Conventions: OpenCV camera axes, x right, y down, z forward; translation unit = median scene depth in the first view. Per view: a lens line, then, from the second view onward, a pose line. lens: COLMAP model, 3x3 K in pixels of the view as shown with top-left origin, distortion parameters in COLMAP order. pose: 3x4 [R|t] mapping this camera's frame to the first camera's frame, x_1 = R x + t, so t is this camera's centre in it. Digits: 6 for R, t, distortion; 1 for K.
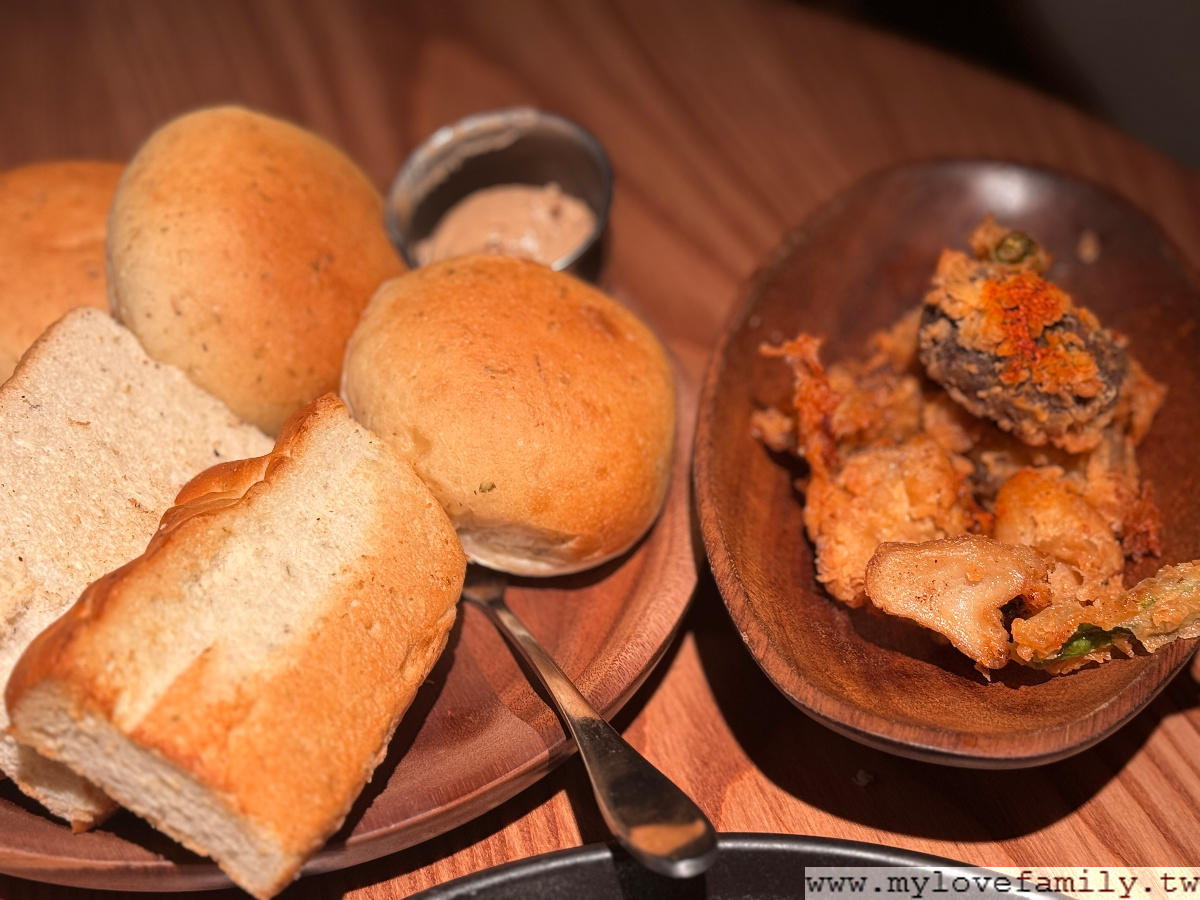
lens RADIAL K [[2128.1, 0, 599.9], [0, 2128.1, 447.0], [0, 0, 1]] dist [0.151267, 0.000000]
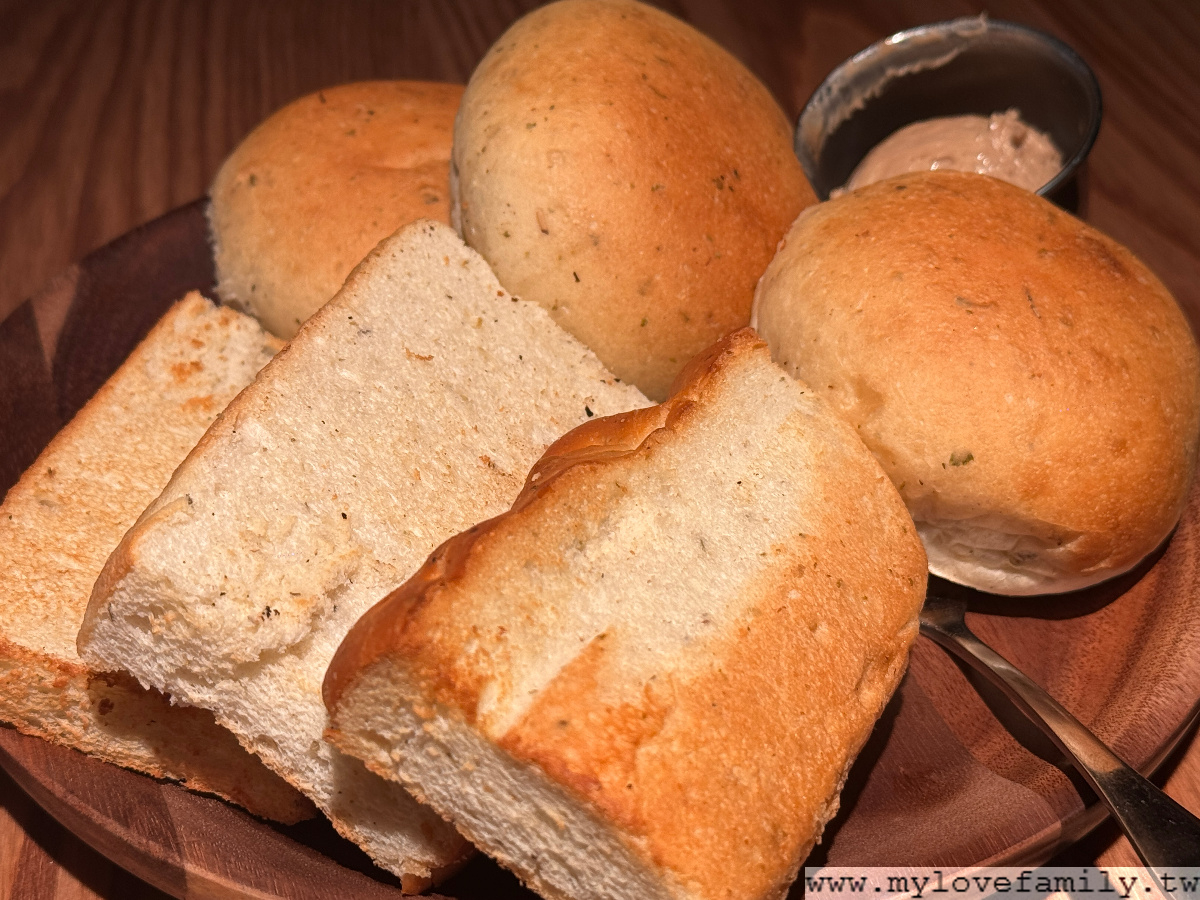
lens RADIAL K [[2128.1, 0, 598.5], [0, 2128.1, 453.2], [0, 0, 1]] dist [0.151267, 0.000000]
pose [[0.994373, 0.027006, -0.102438, -0.101565], [-0.036137, 0.995433, -0.088356, 0.086175], [0.099584, 0.091560, 0.990808, 0.265348]]
